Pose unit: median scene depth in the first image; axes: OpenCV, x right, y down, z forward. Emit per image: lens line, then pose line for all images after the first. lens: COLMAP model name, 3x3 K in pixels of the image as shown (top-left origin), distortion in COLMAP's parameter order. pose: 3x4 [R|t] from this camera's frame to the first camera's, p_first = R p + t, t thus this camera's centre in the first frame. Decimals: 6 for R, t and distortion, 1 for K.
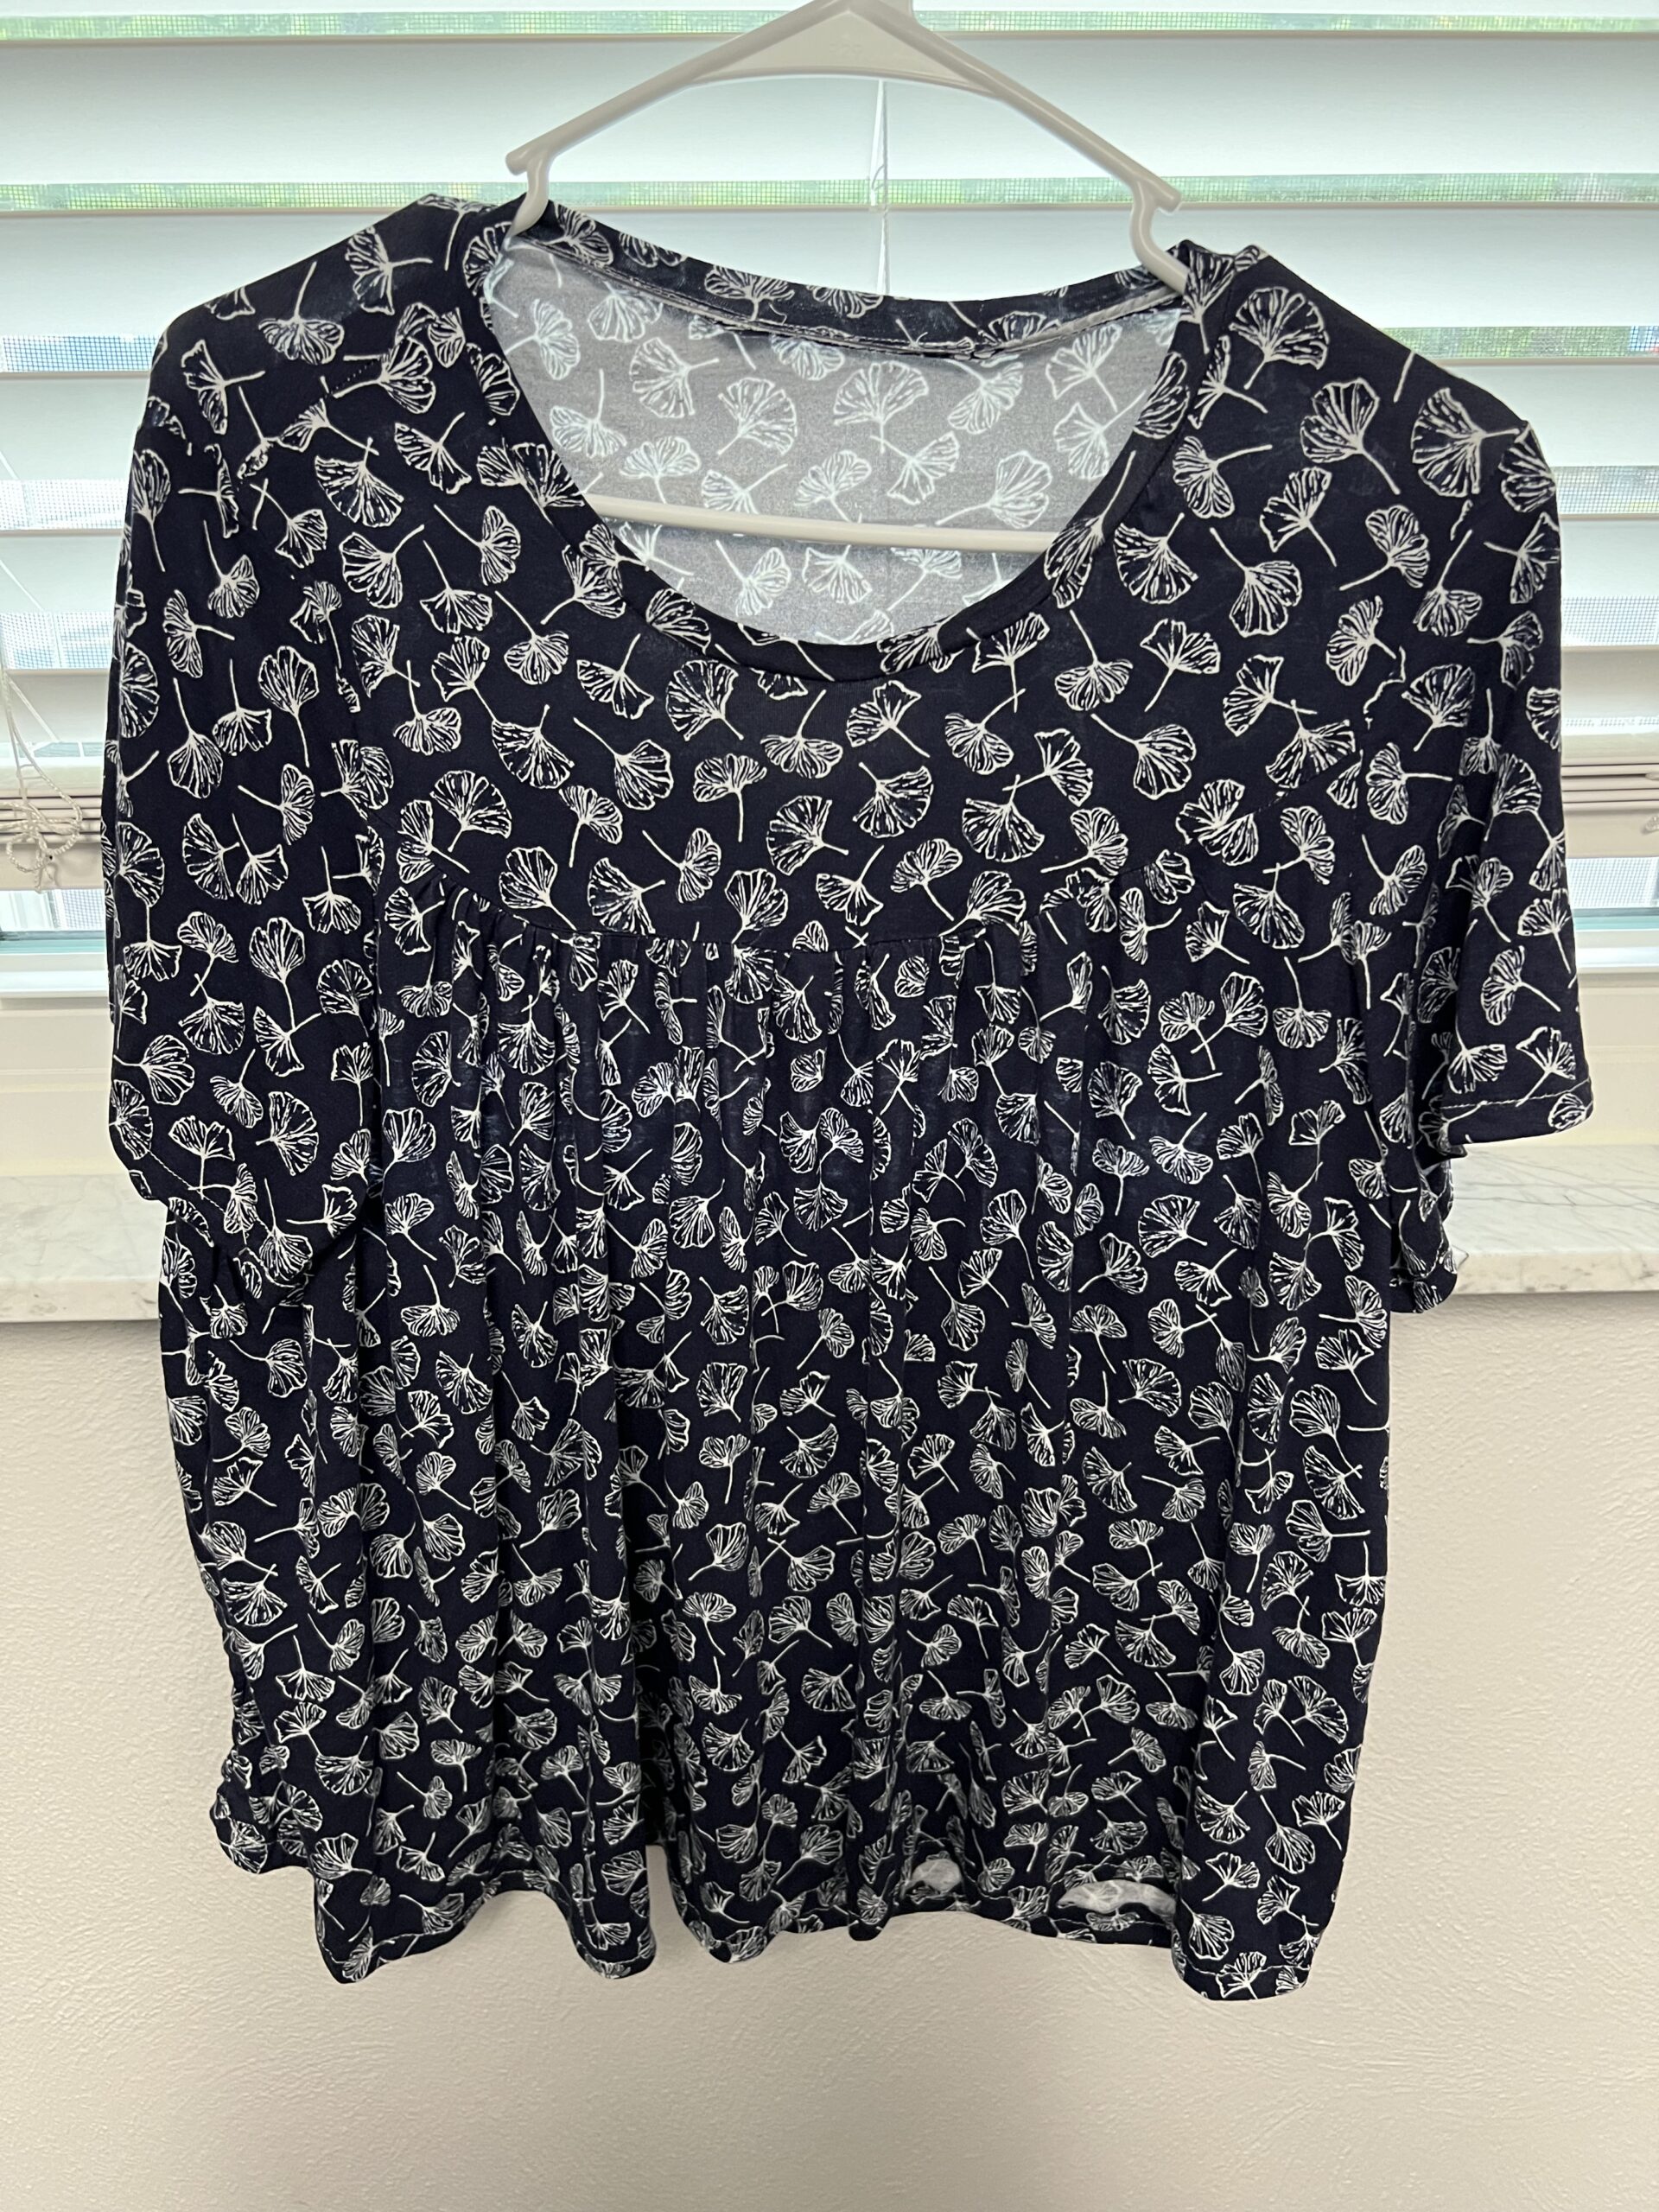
lens RADIAL K [[1667.1, 0, 831.2], [0, 1667.1, 1104.8], [0, 0, 1]] dist [0.006890, -0.008260]
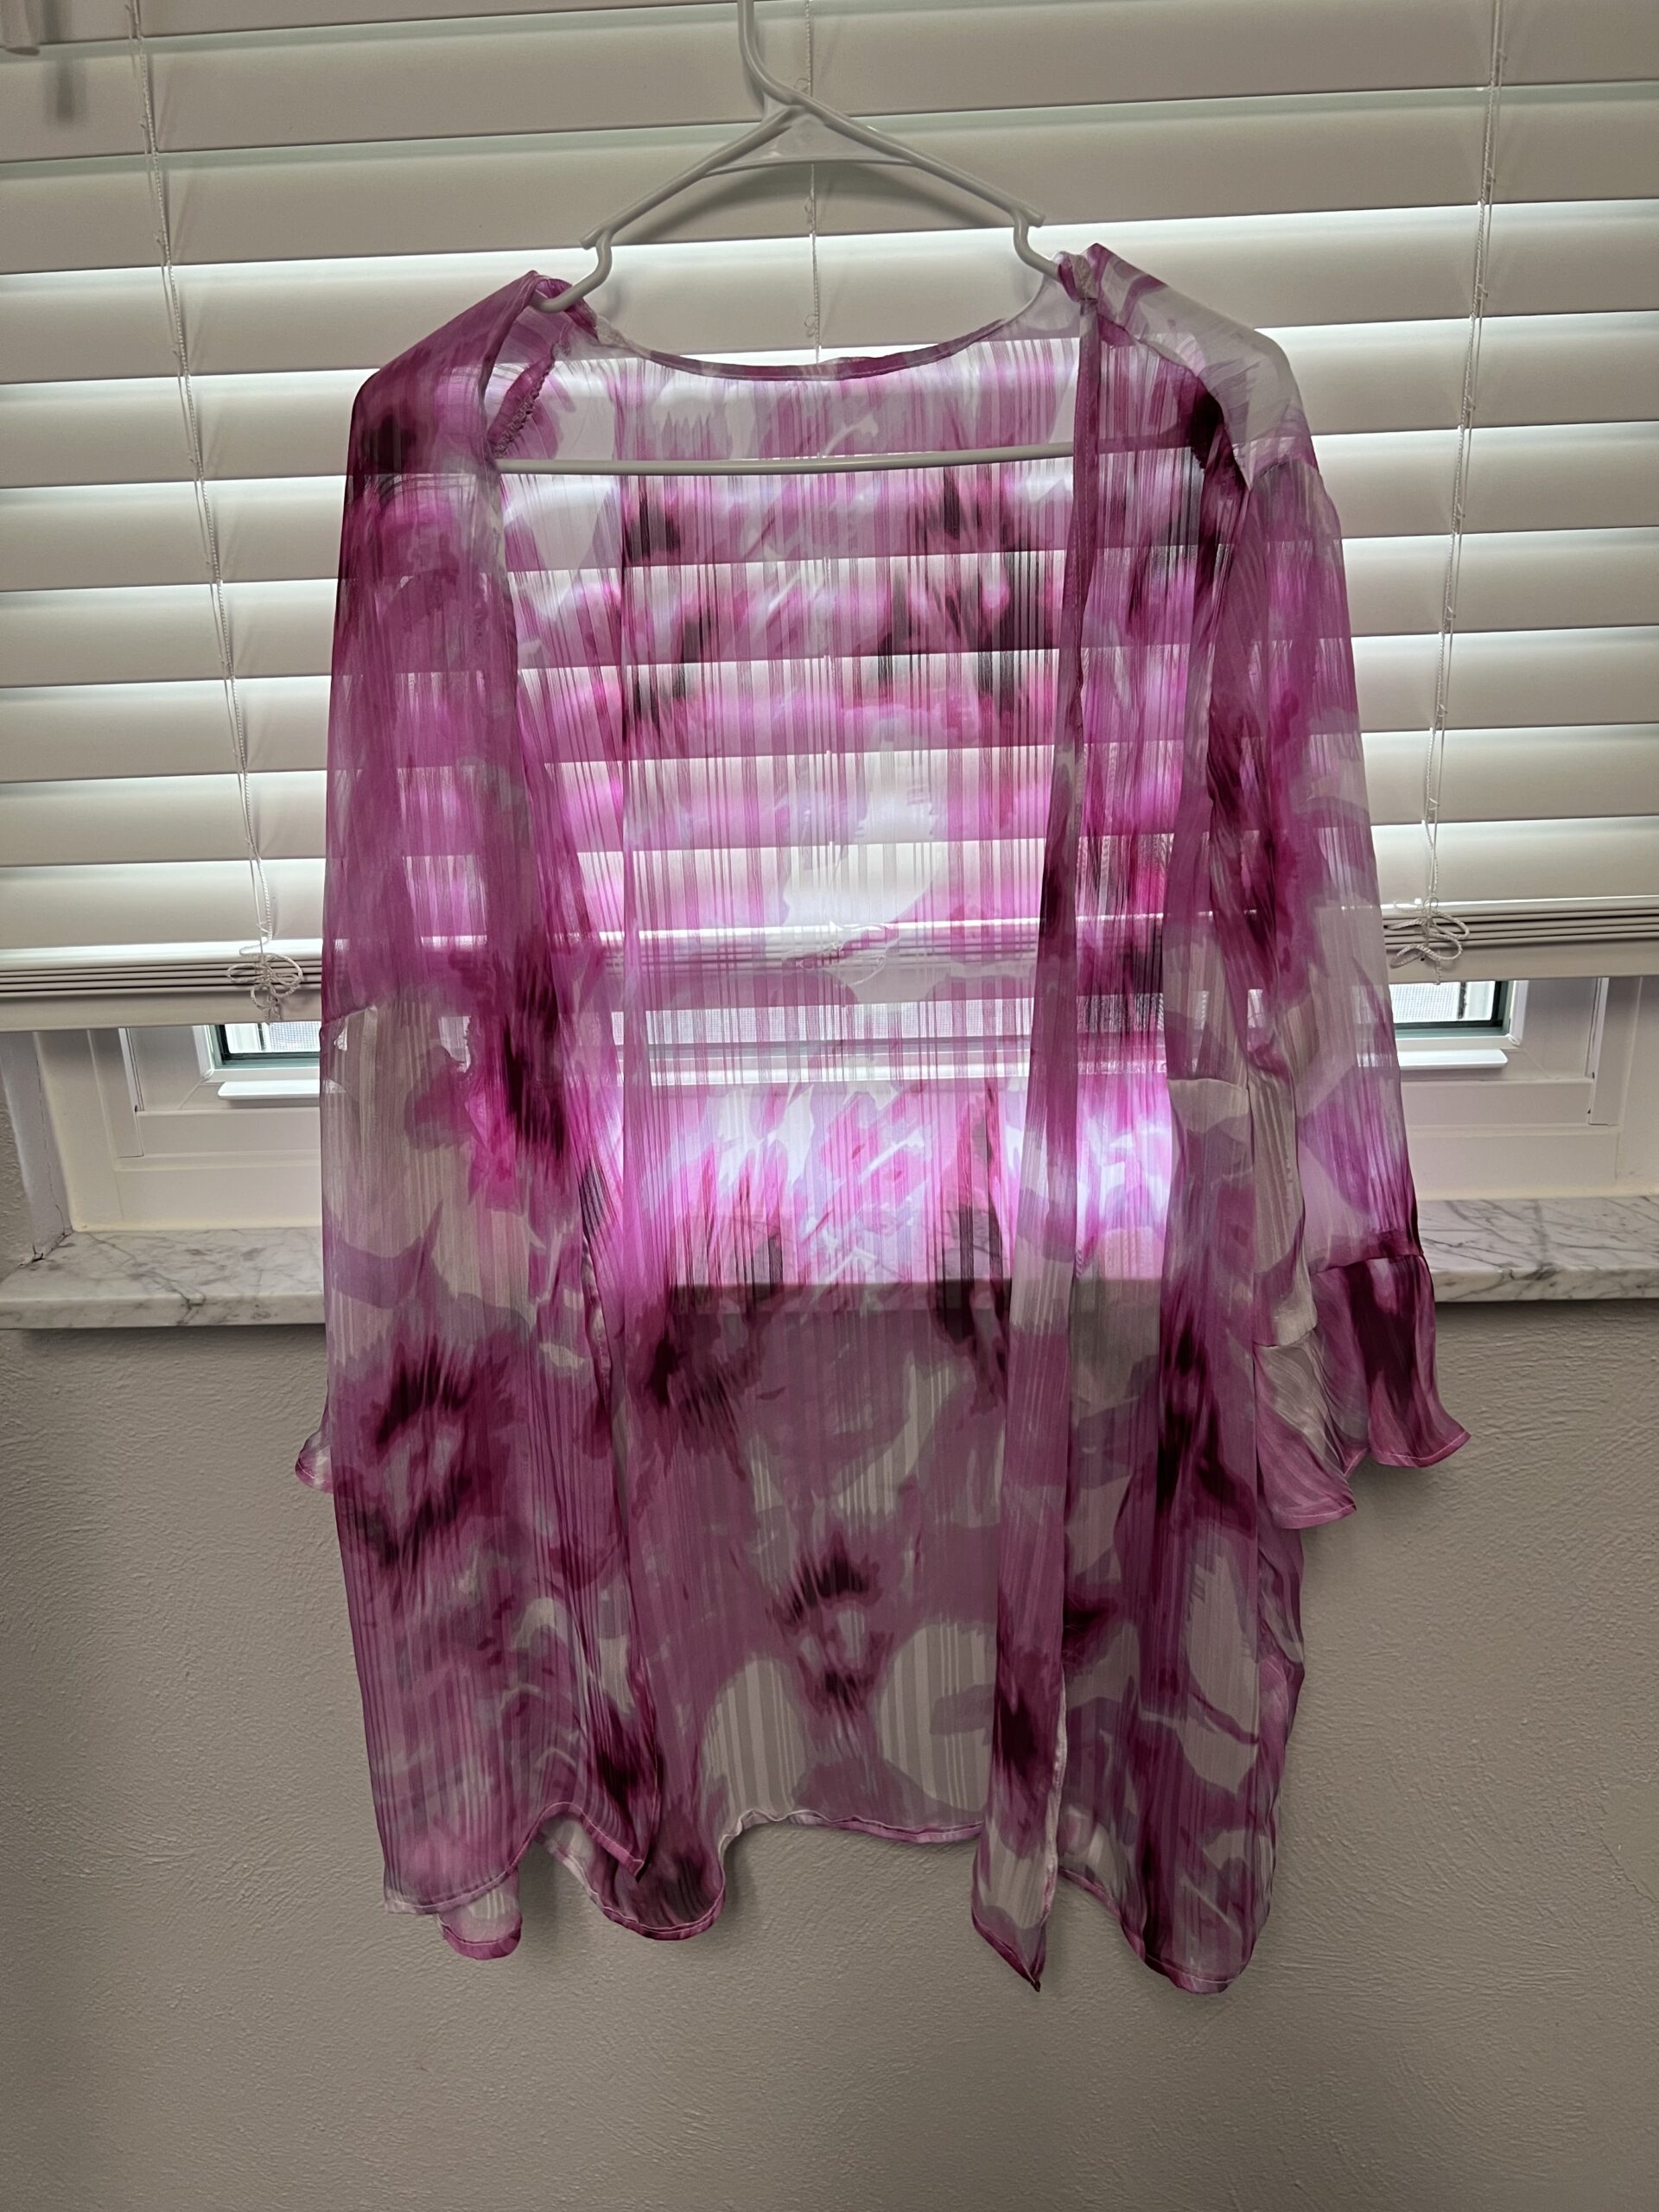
lens RADIAL K [[1667.1, 0, 828.2], [0, 1667.1, 1106.6], [0, 0, 1]] dist [0.006890, -0.008260]
pose [[0.997718, -0.008431, -0.066992, 0.085036], [0.003346, 0.997128, -0.075657, 0.043463], [0.067437, 0.075260, 0.994881, -0.315617]]
